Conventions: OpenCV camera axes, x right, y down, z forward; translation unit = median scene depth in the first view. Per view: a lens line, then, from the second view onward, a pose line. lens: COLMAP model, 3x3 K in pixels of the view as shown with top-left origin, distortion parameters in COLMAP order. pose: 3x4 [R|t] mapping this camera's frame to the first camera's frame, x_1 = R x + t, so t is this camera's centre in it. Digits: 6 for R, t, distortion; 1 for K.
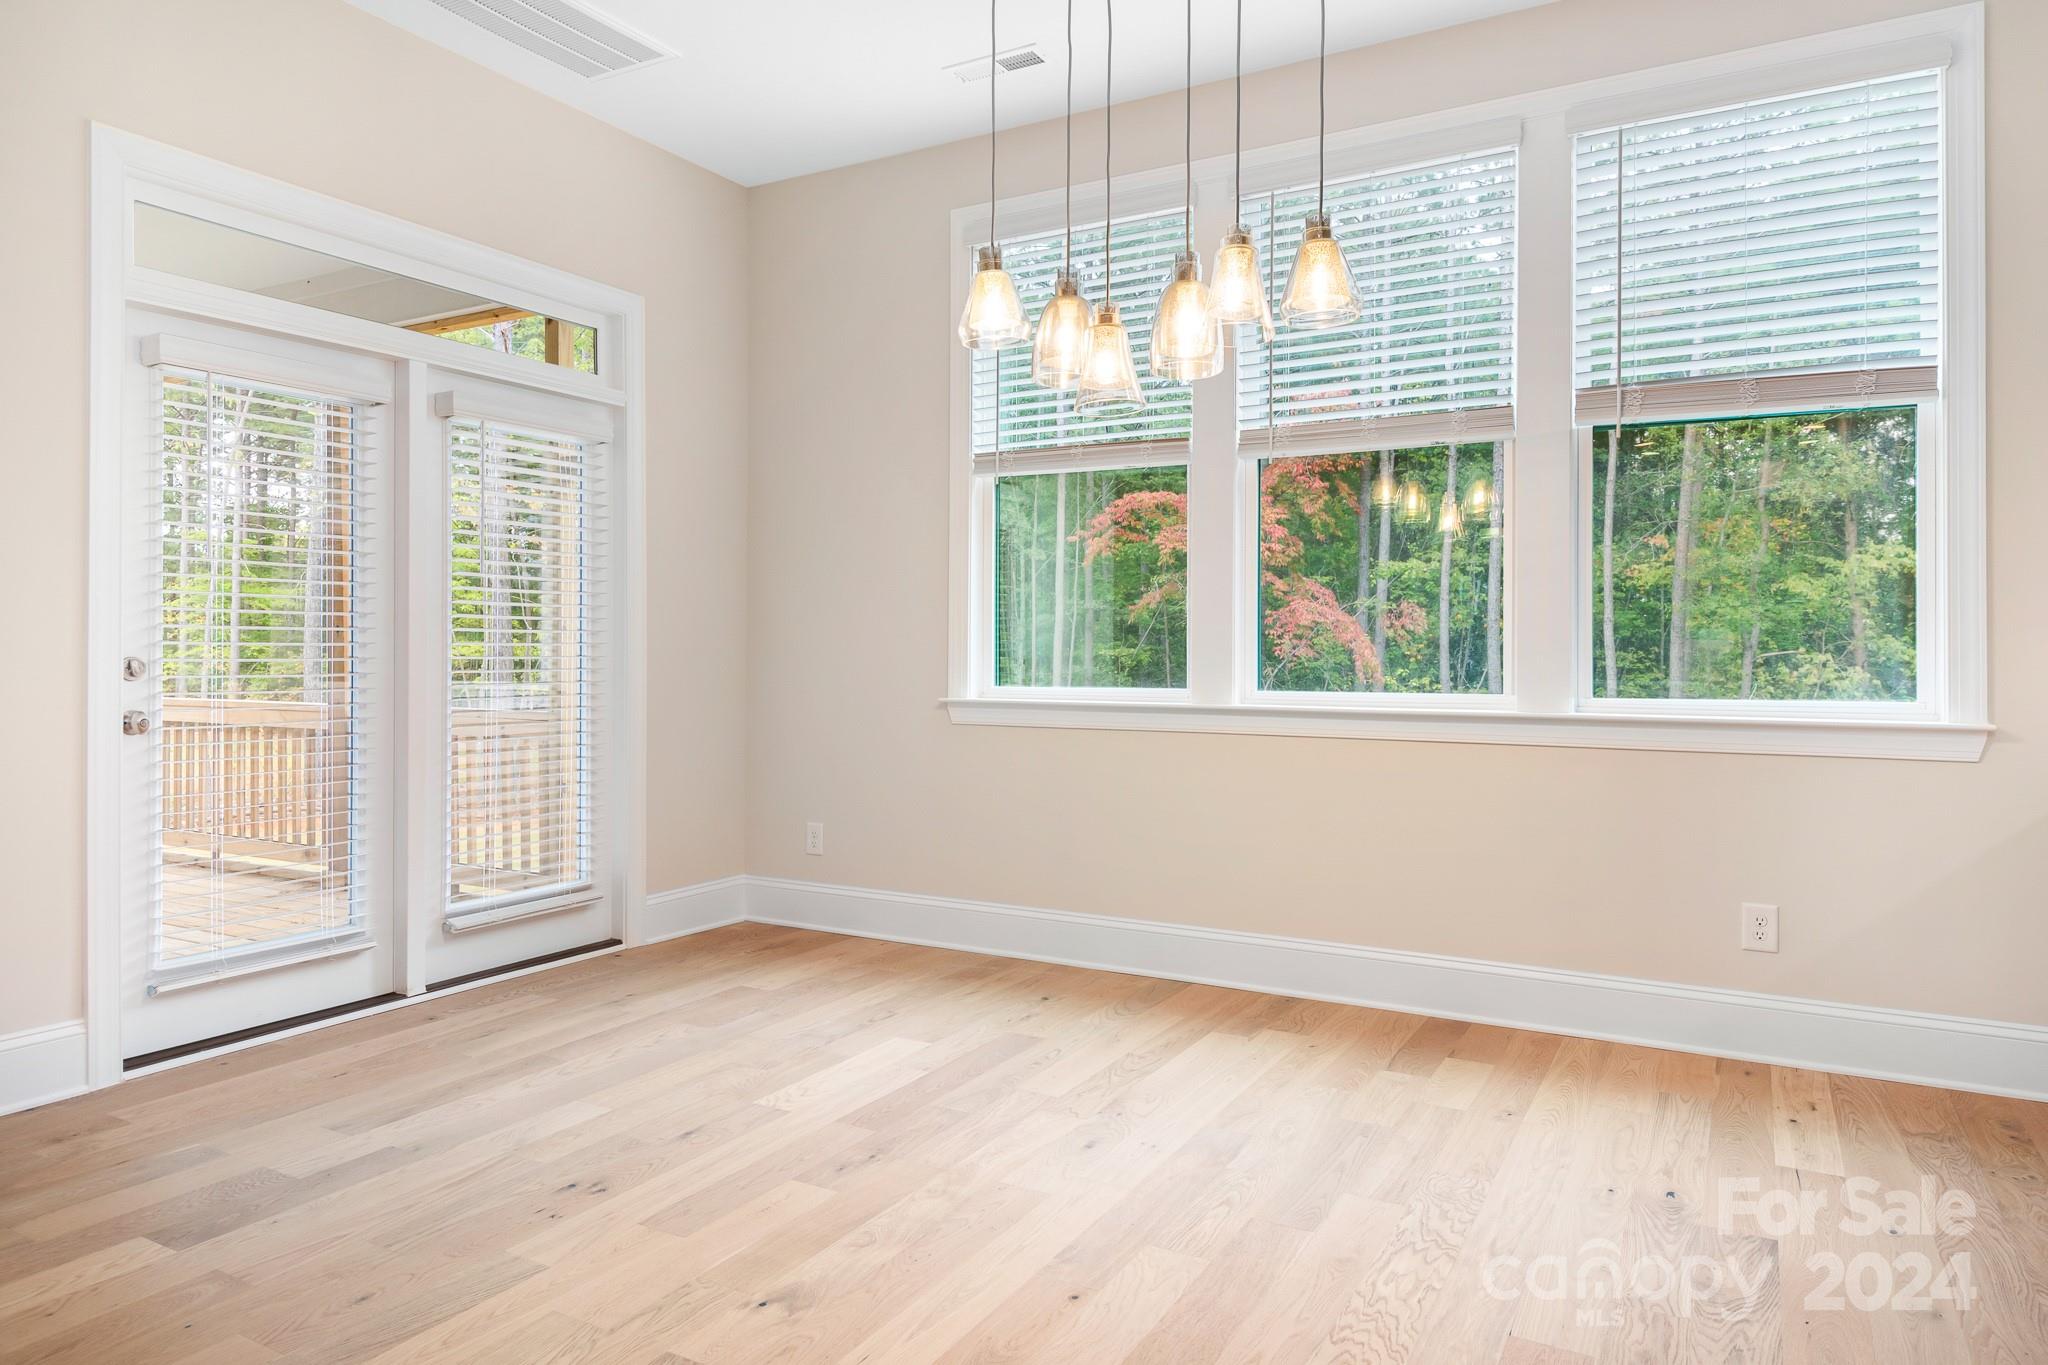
lens RADIAL K [[1211.4, 0, 1051.6], [0, 1211.4, 638.9], [0, 0, 1]] dist [0.007898, -0.000790]
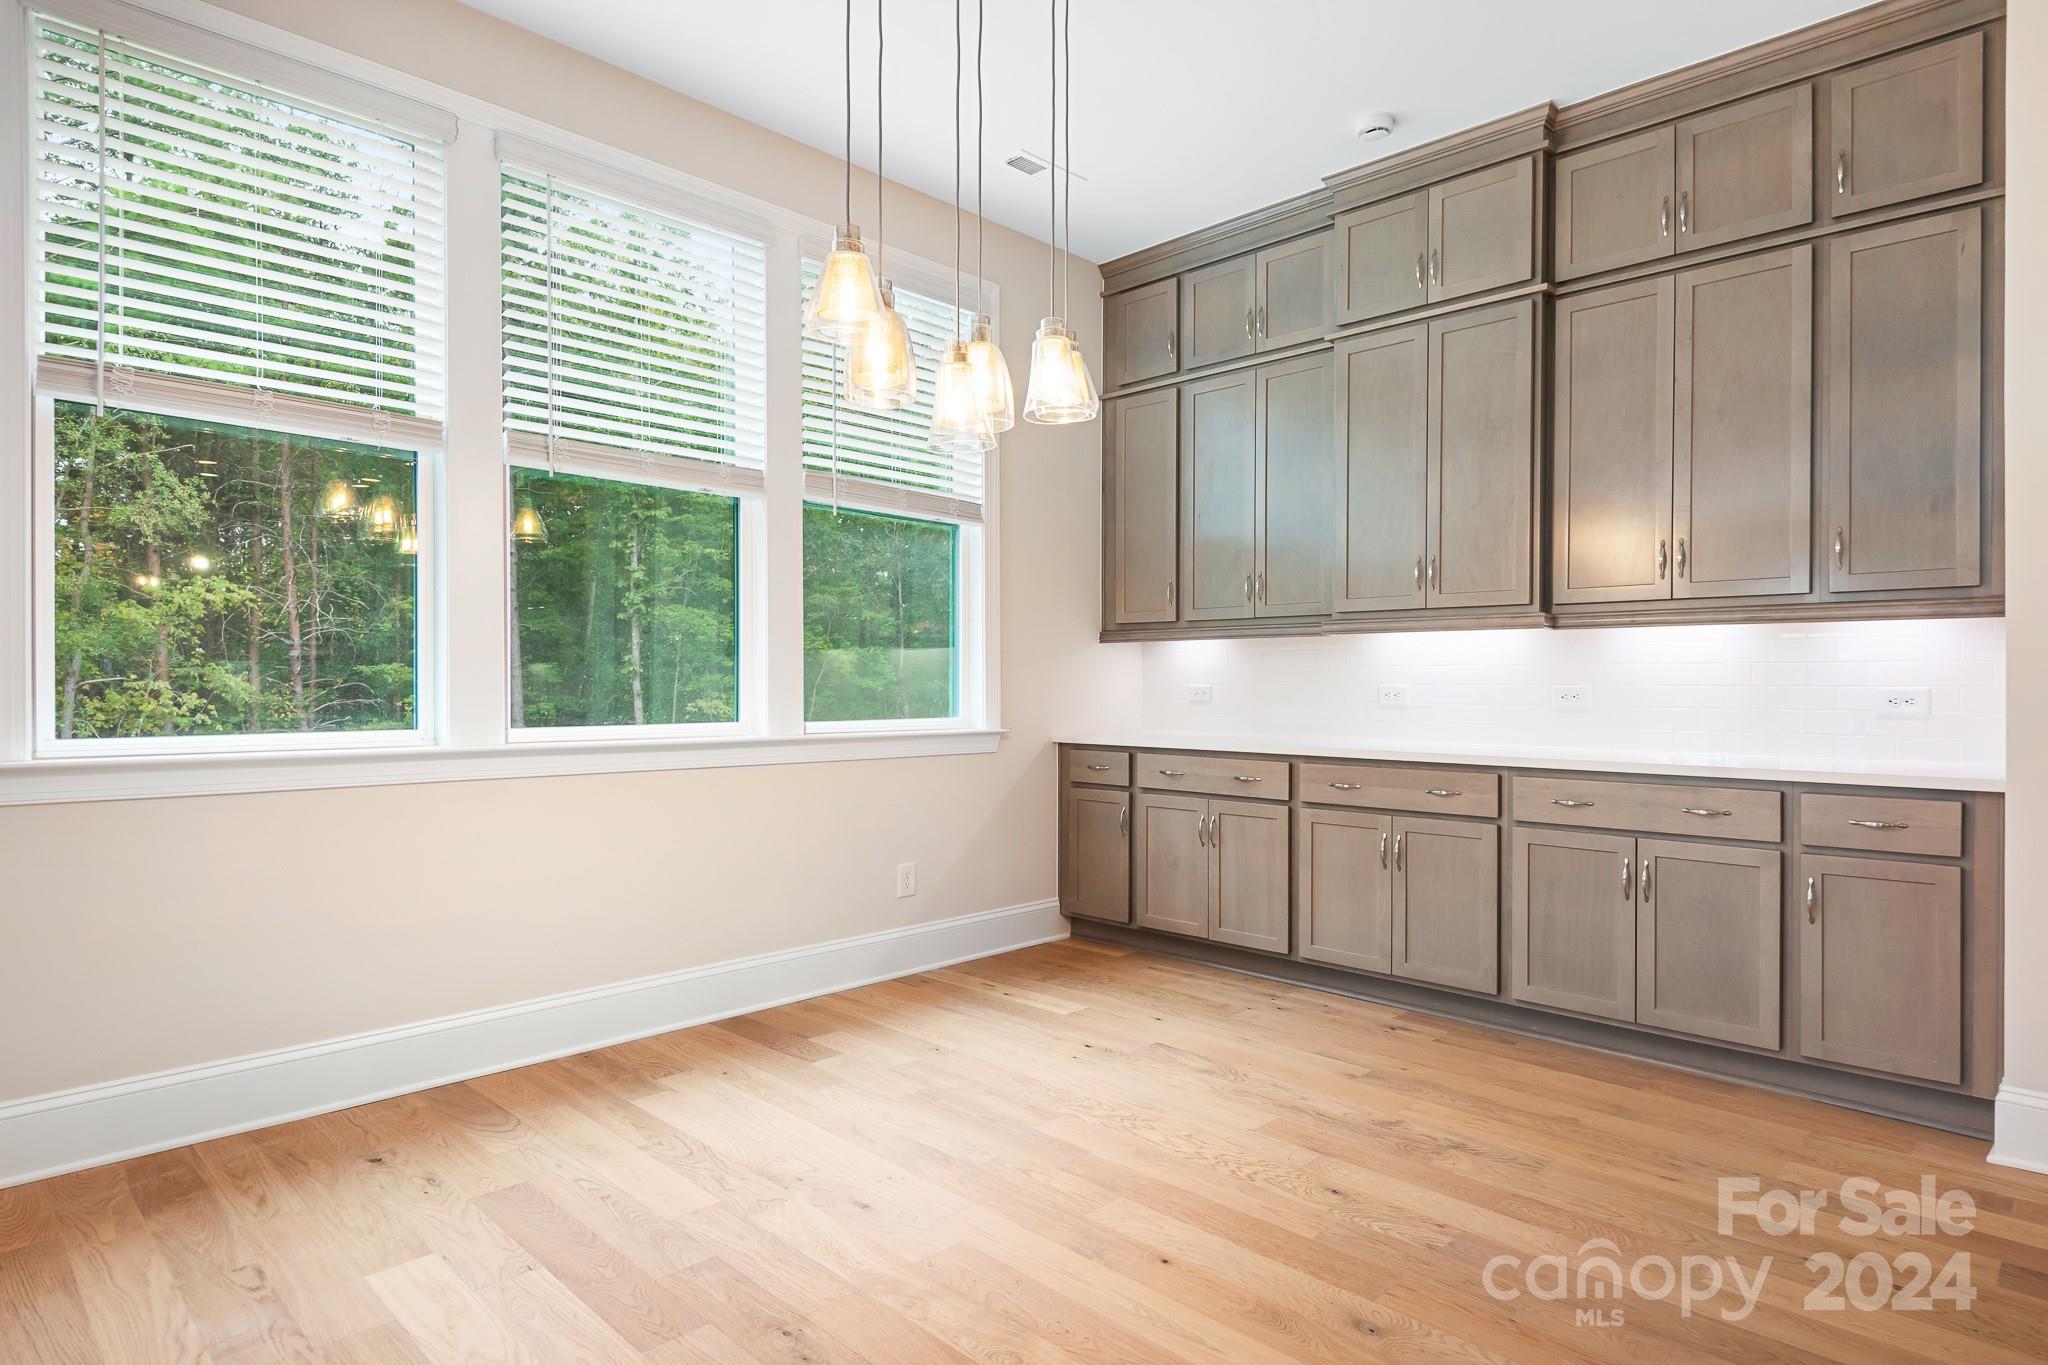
lens RADIAL K [[1107.9, 0, 1010.1], [0, 1107.9, 691.6], [0, 0, 1]] dist [0.002398, -0.012111]
pose [[0.291873, -0.008168, 0.956422, -0.632676], [-0.014173, 0.999817, 0.012864, 0.000127], [-0.956352, -0.017310, 0.291703, 0.530601]]
